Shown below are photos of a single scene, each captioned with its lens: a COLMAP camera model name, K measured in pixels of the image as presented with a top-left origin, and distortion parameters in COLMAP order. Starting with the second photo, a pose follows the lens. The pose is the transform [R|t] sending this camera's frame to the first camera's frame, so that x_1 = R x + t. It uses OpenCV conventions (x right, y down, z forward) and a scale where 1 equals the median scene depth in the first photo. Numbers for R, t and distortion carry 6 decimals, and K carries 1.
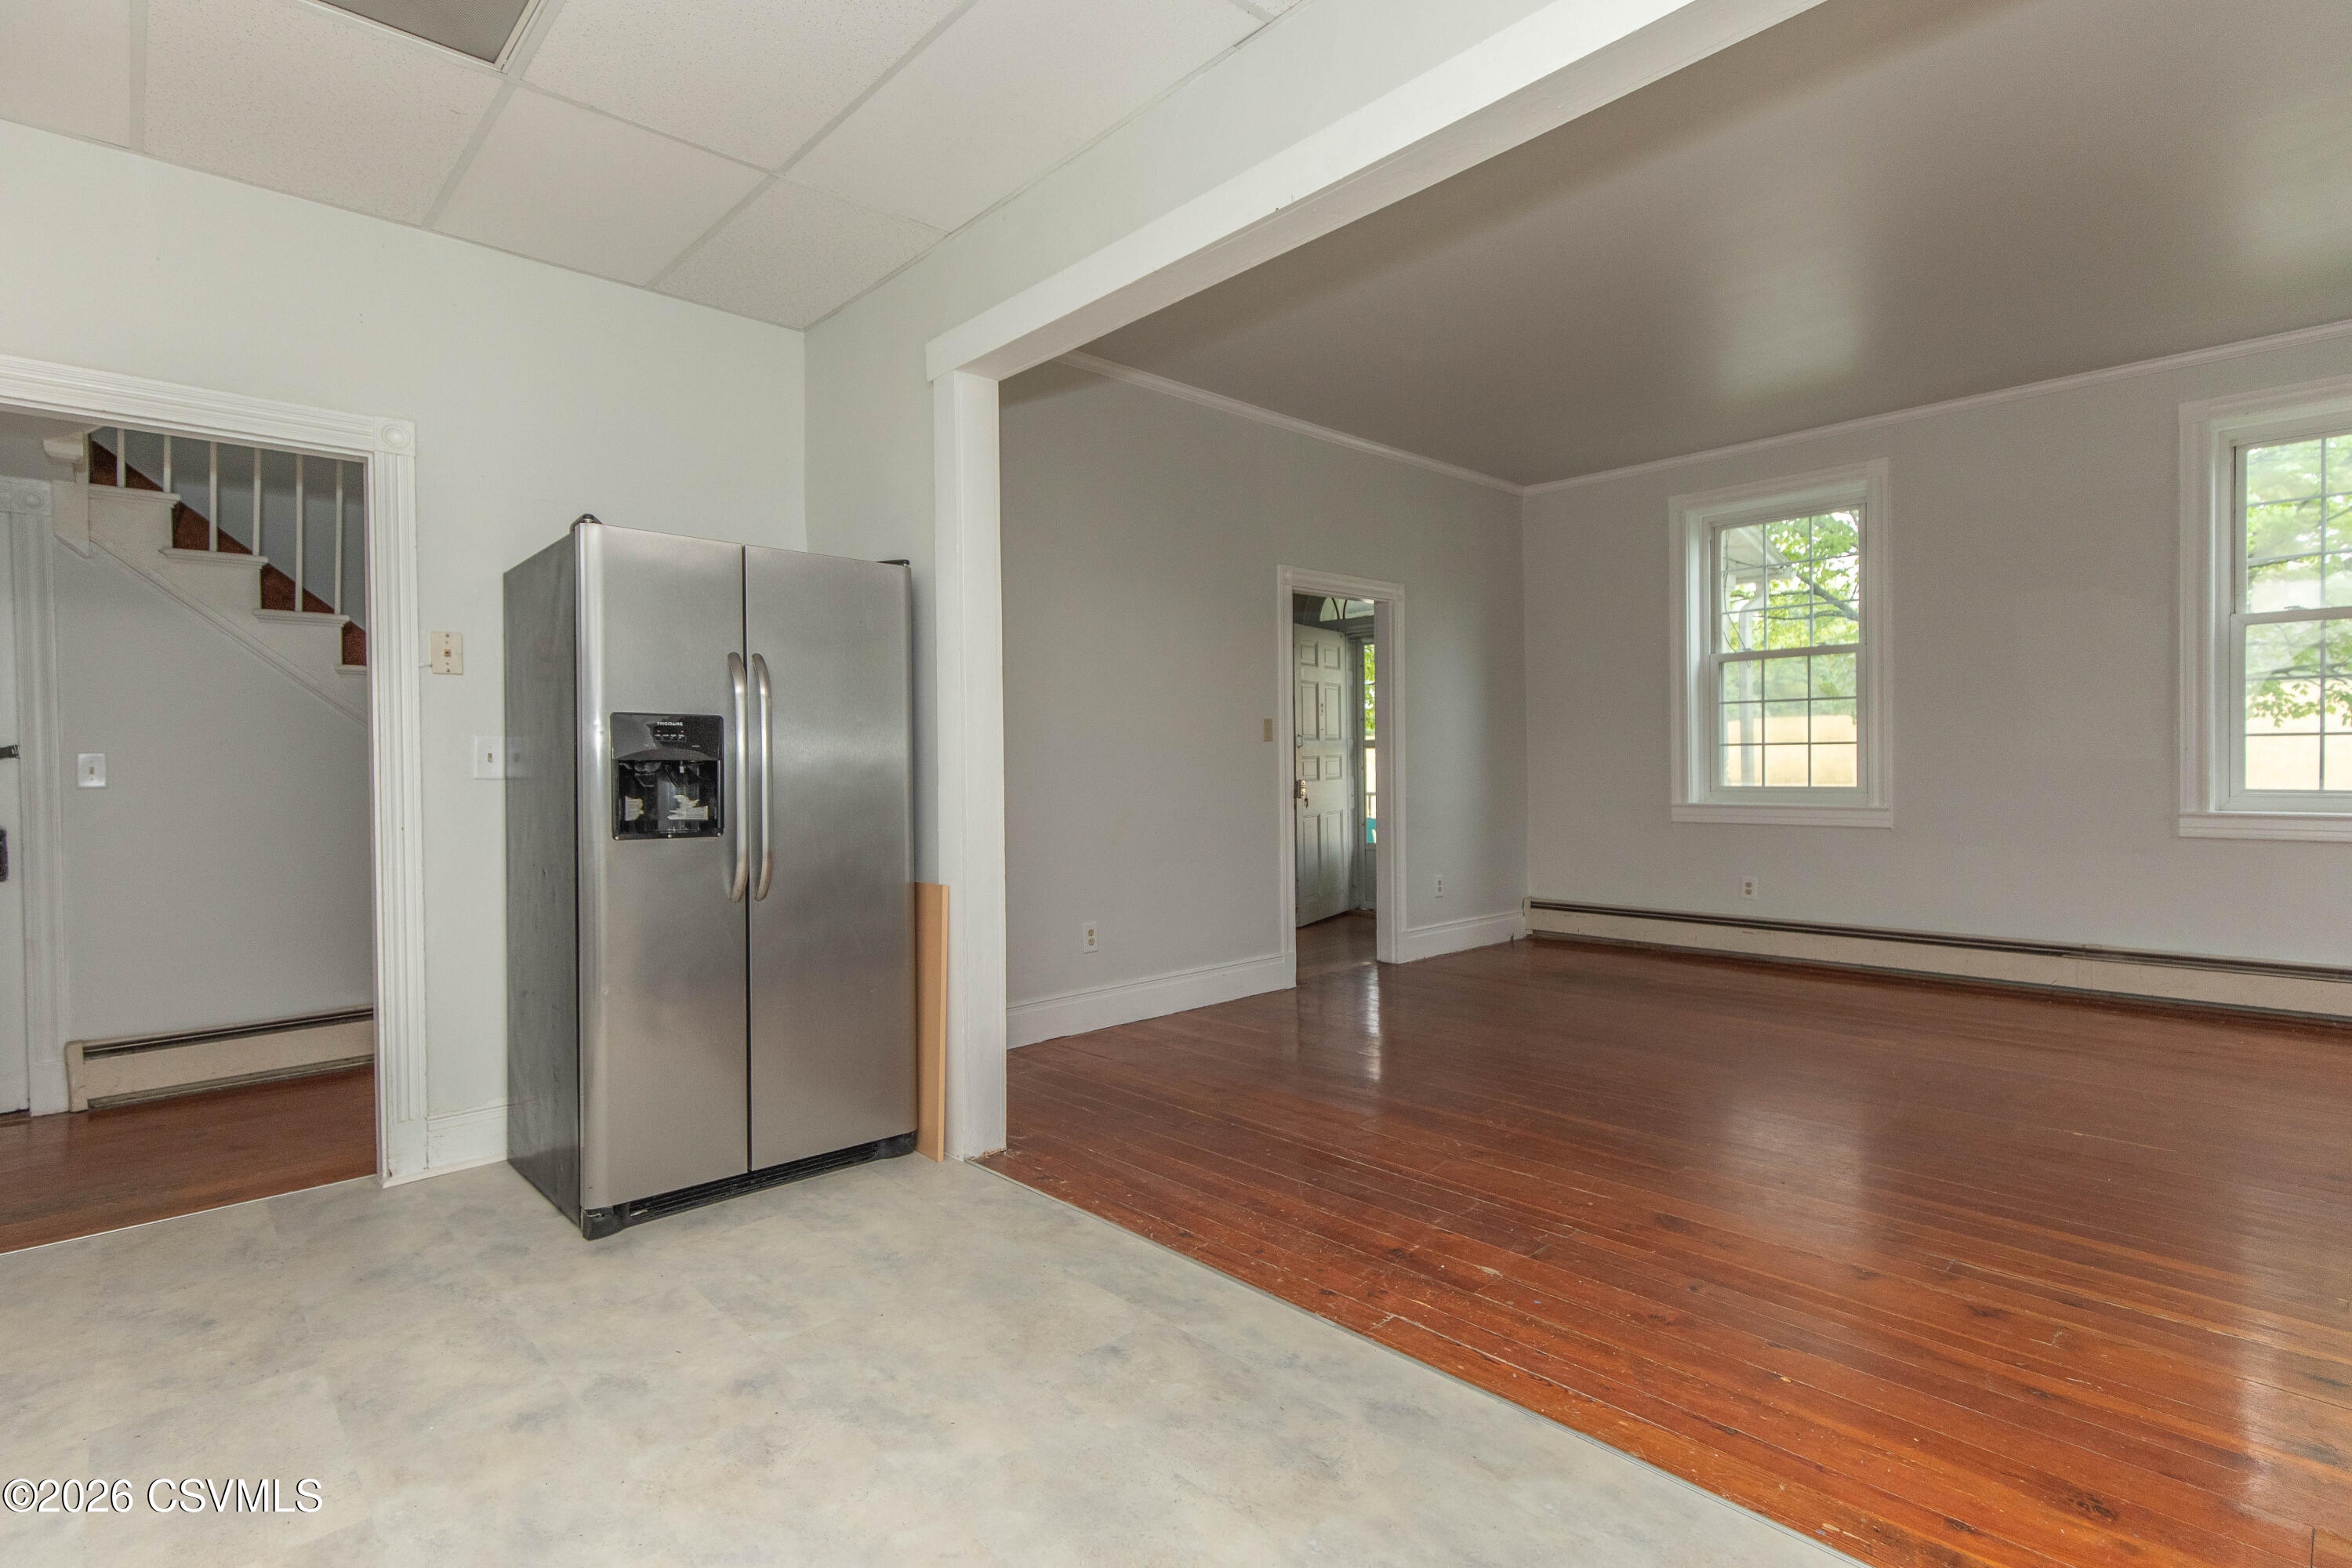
lens RADIAL K [[1121.6, 0, 1137.4], [0, 1121.6, 772.2], [0, 0, 1]] dist [0.009866, -0.003549]
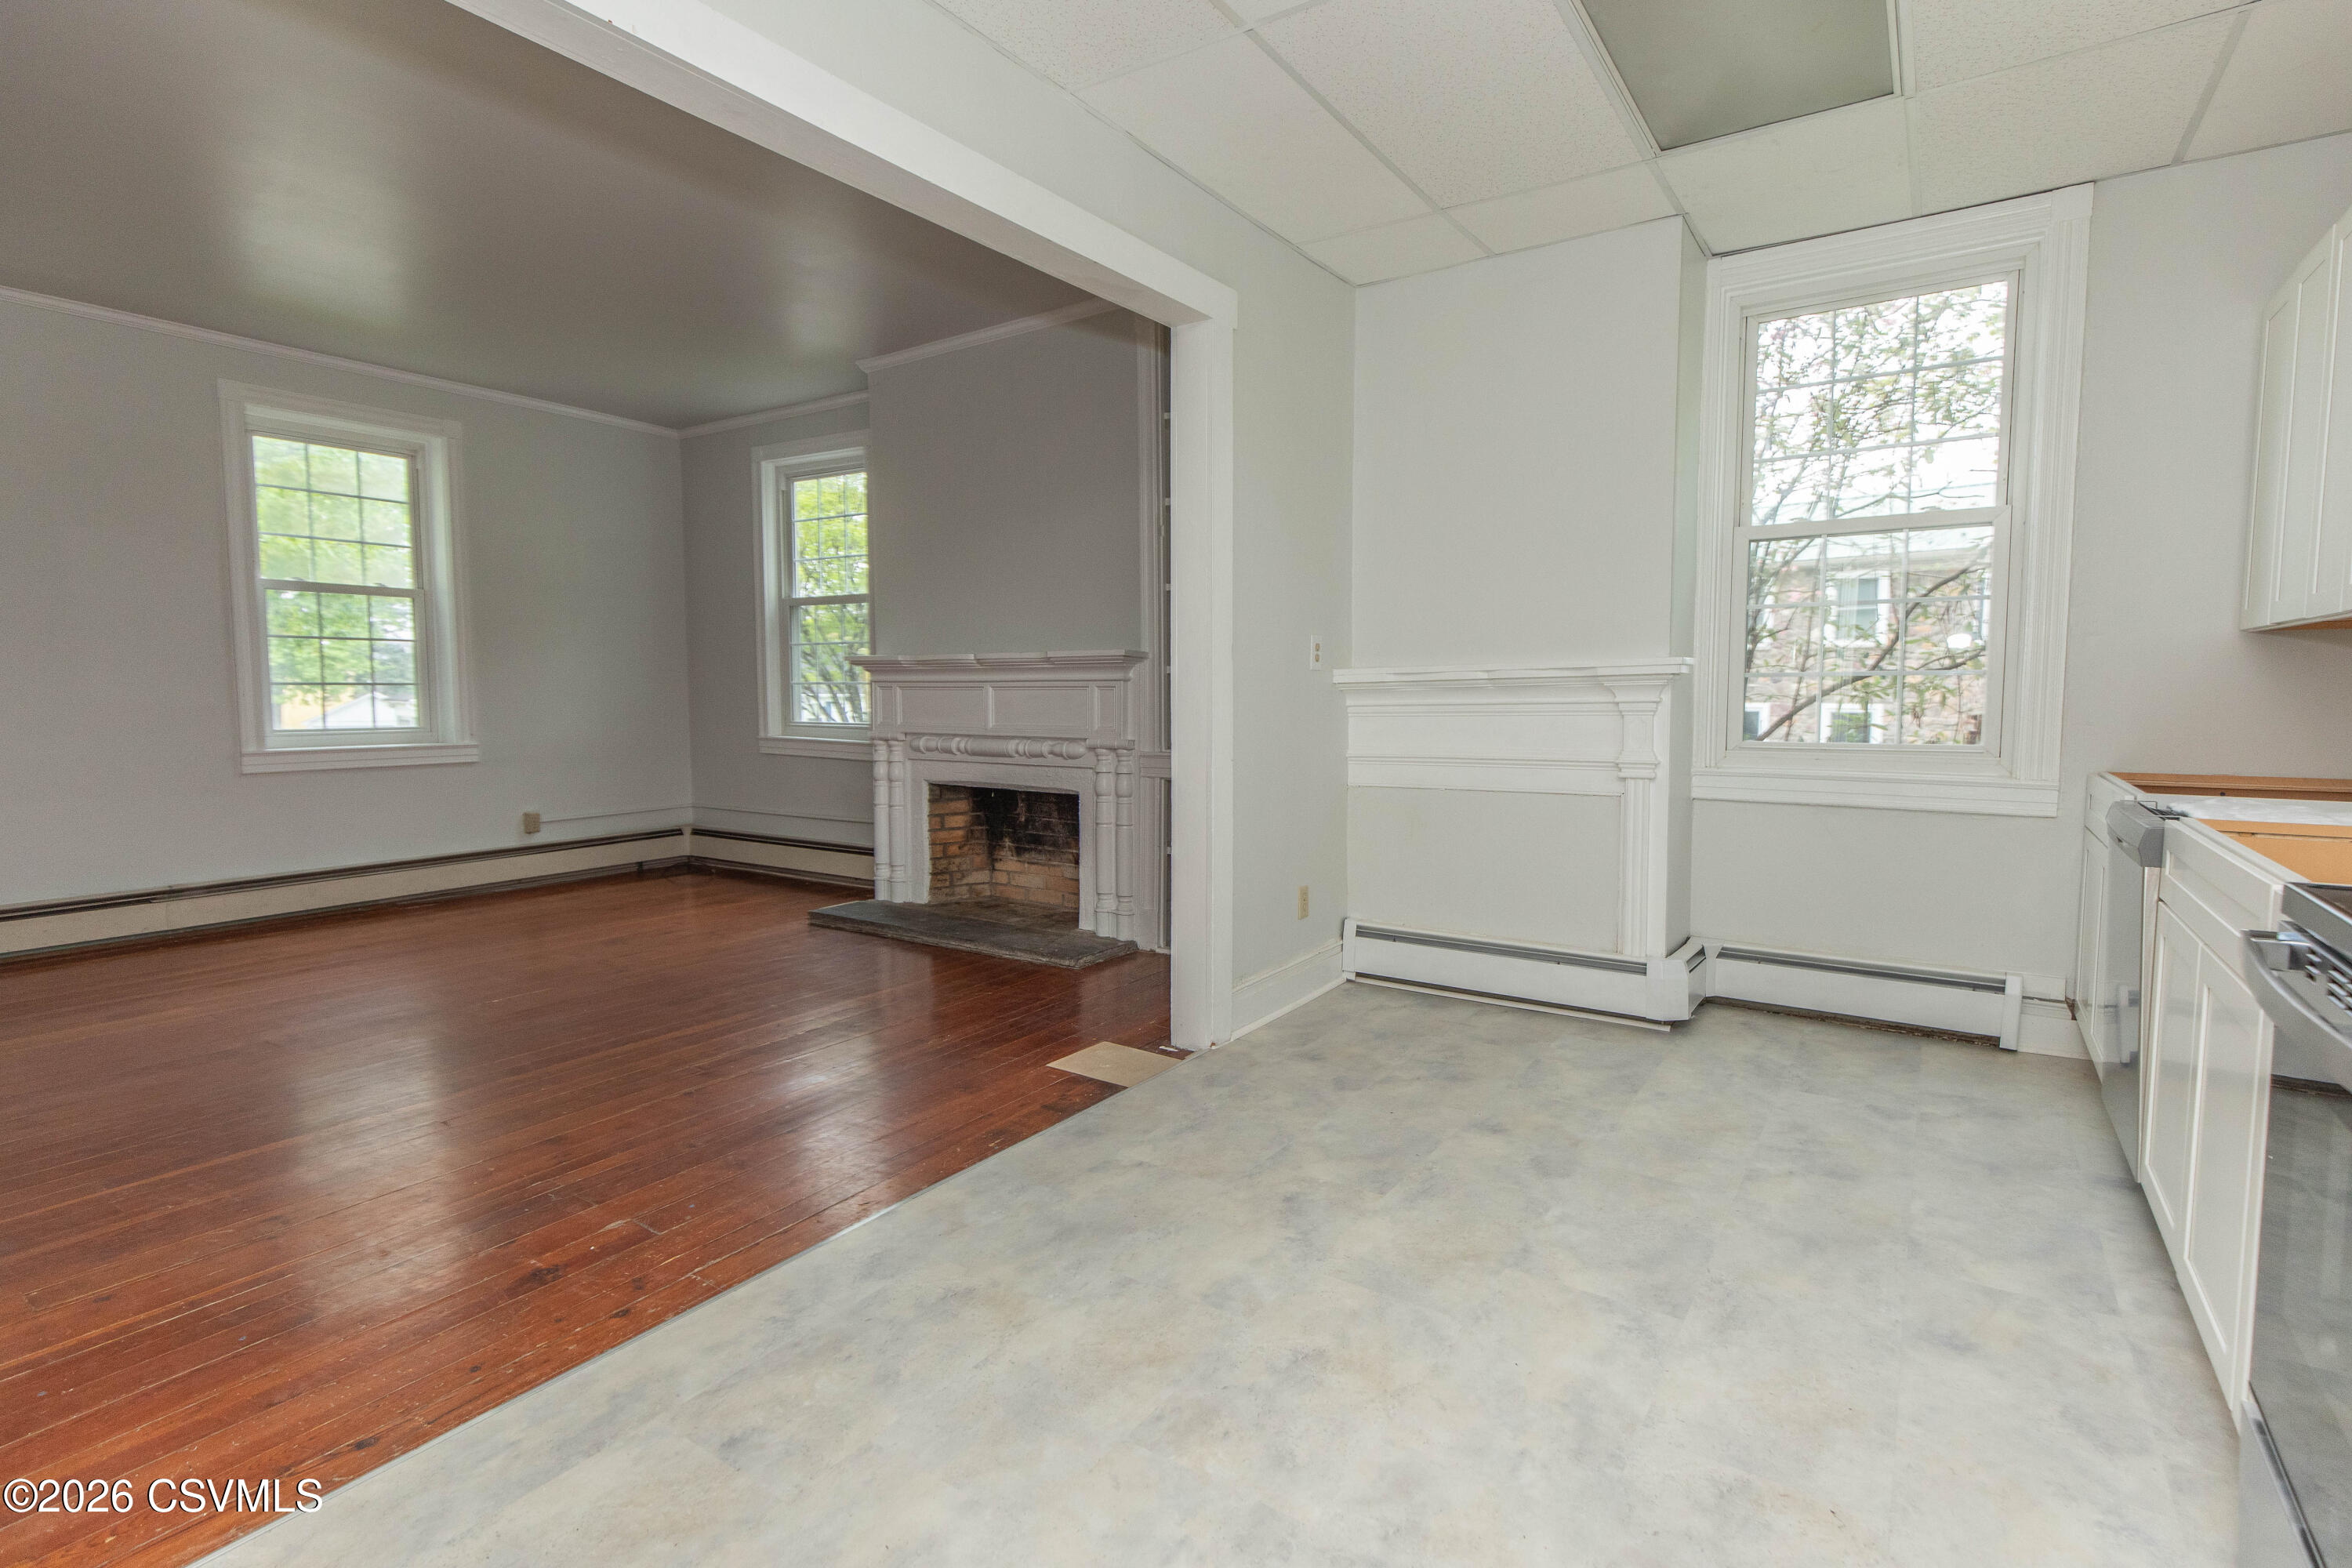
lens RADIAL K [[1121.6, 0, 1145.7], [0, 1121.6, 777.0], [0, 0, 1]] dist [0.009866, -0.003549]
pose [[-0.225038, -0.063593, 0.972272, -0.741205], [0.015576, 0.997506, 0.068848, -0.005635], [-0.974225, 0.030637, -0.223487, 0.782690]]
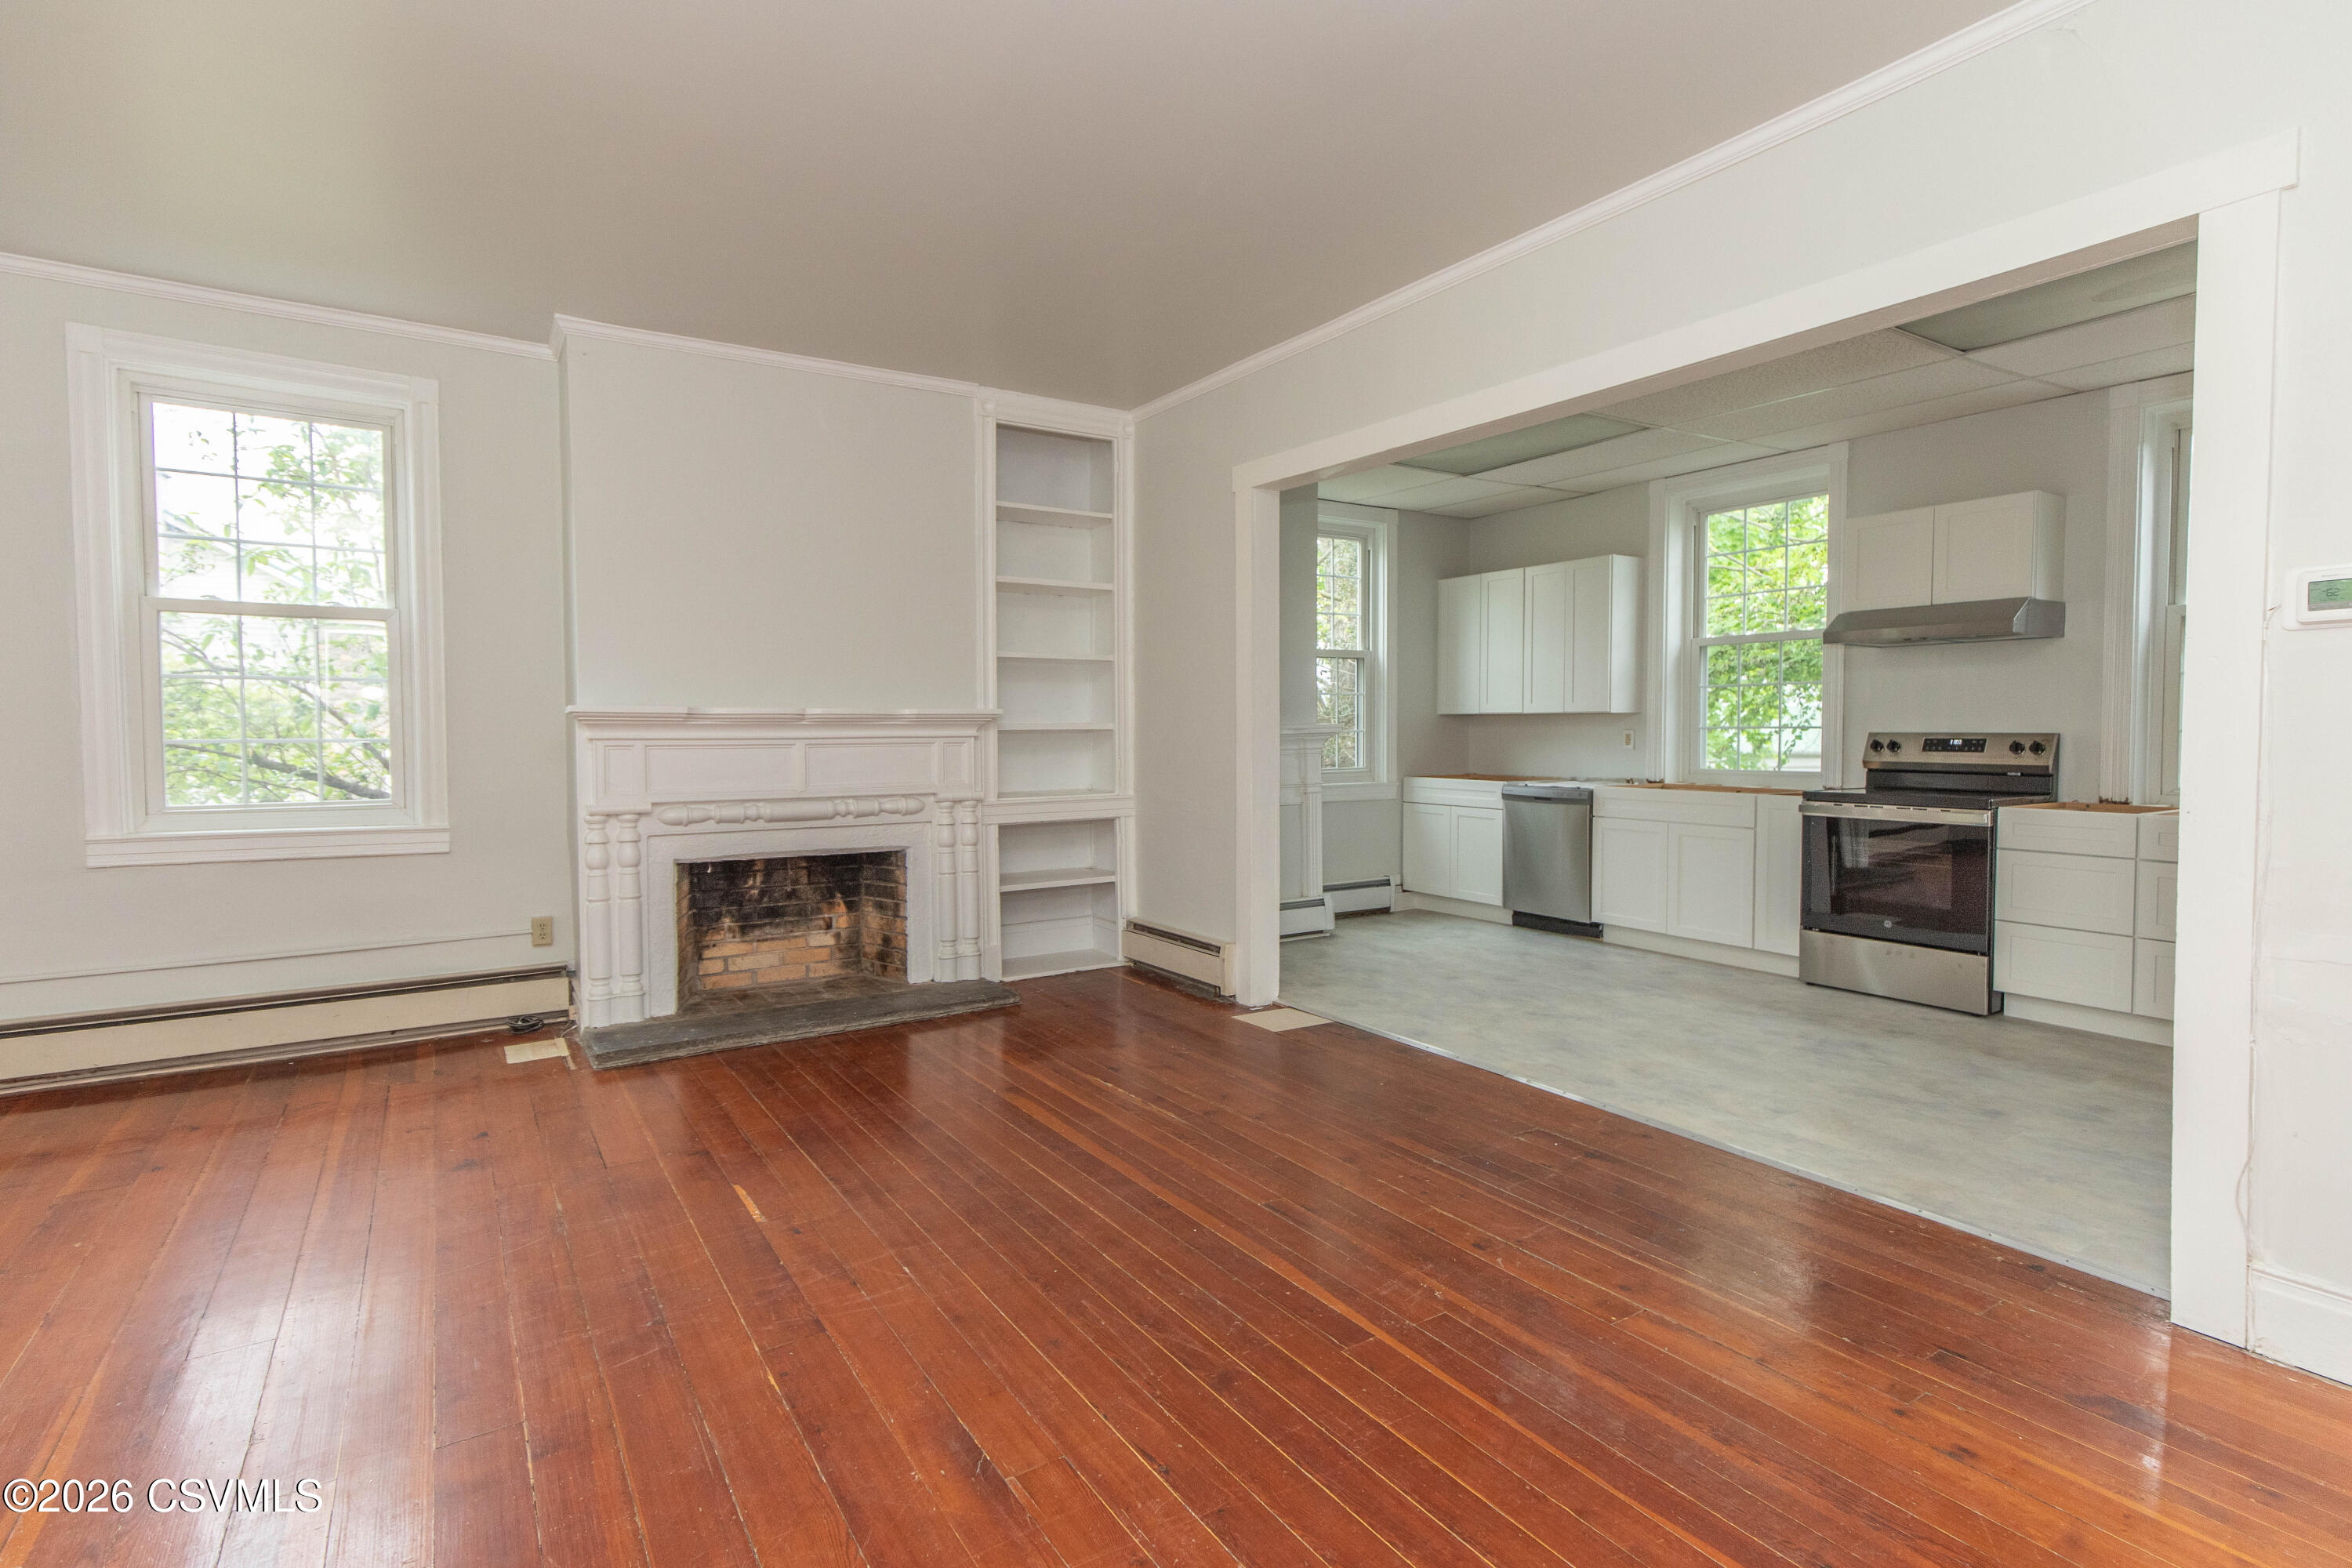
lens RADIAL K [[1121.6, 0, 1154.3], [0, 1121.6, 772.2], [0, 0, 1]] dist [0.009866, -0.003549]
pose [[-0.985365, 0.010594, 0.170126, 0.527996], [0.019096, 0.998645, 0.048417, -0.069806], [-0.169382, 0.050957, -0.984232, 2.450487]]
